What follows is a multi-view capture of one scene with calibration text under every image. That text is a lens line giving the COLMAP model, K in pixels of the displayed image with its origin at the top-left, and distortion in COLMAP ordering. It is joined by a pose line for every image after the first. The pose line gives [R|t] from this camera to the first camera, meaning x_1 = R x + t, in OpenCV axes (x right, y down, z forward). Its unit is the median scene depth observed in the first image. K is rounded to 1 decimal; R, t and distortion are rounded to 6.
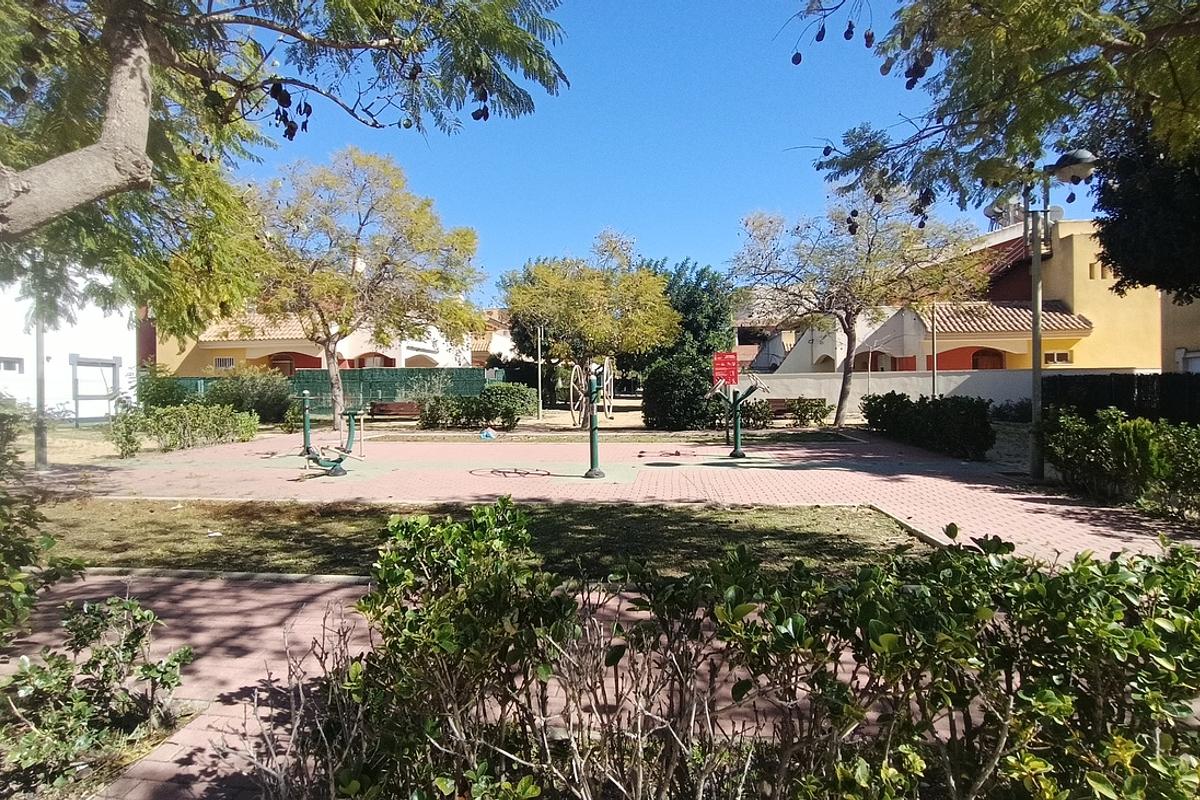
lens RADIAL K [[573.5, 0, 600.0], [0, 573.5, 400.0], [0, 0, 1]] dist [0.000248, 0.000077]
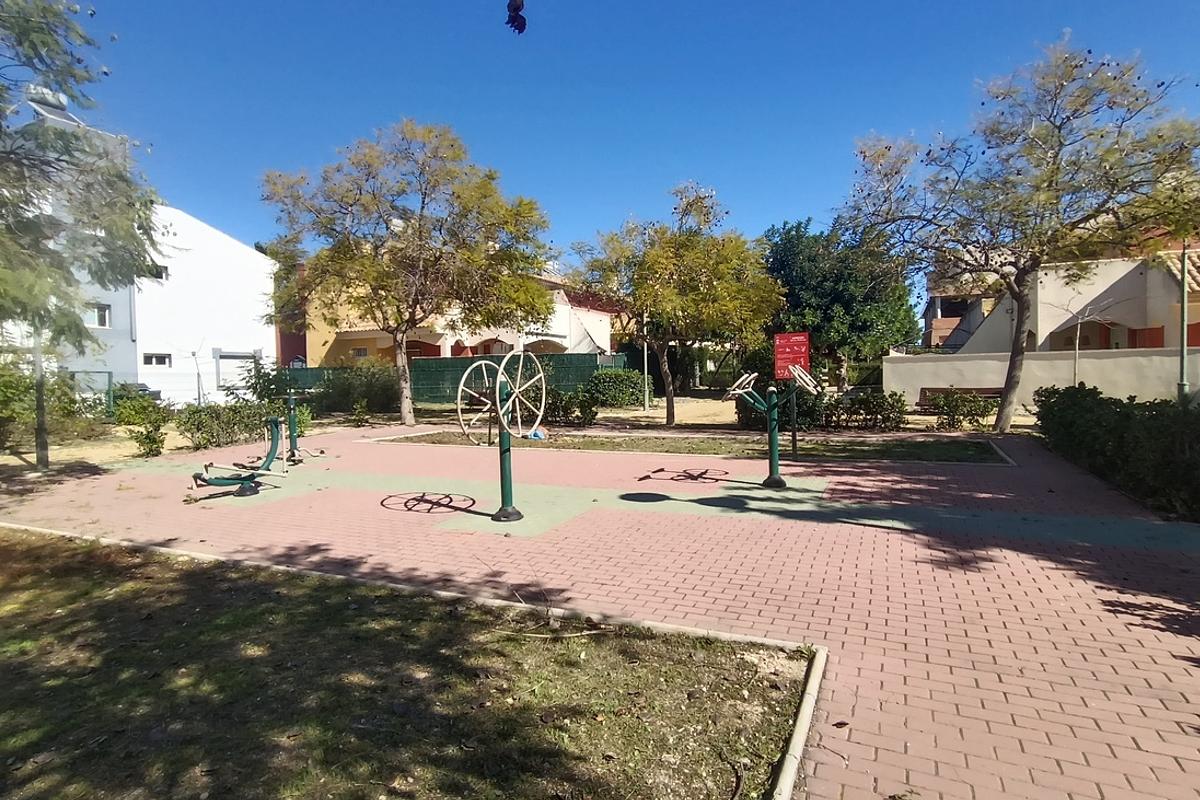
lens RADIAL K [[598.7, 0, 601.2], [0, 598.7, 383.6], [0, 0, 1]] dist [-0.000870, -0.000089]
pose [[0.959419, -0.003851, -0.281957, 0.106238], [0.004137, 0.999991, 0.000419, -0.010493], [0.281953, -0.001569, 0.959427, 0.111451]]
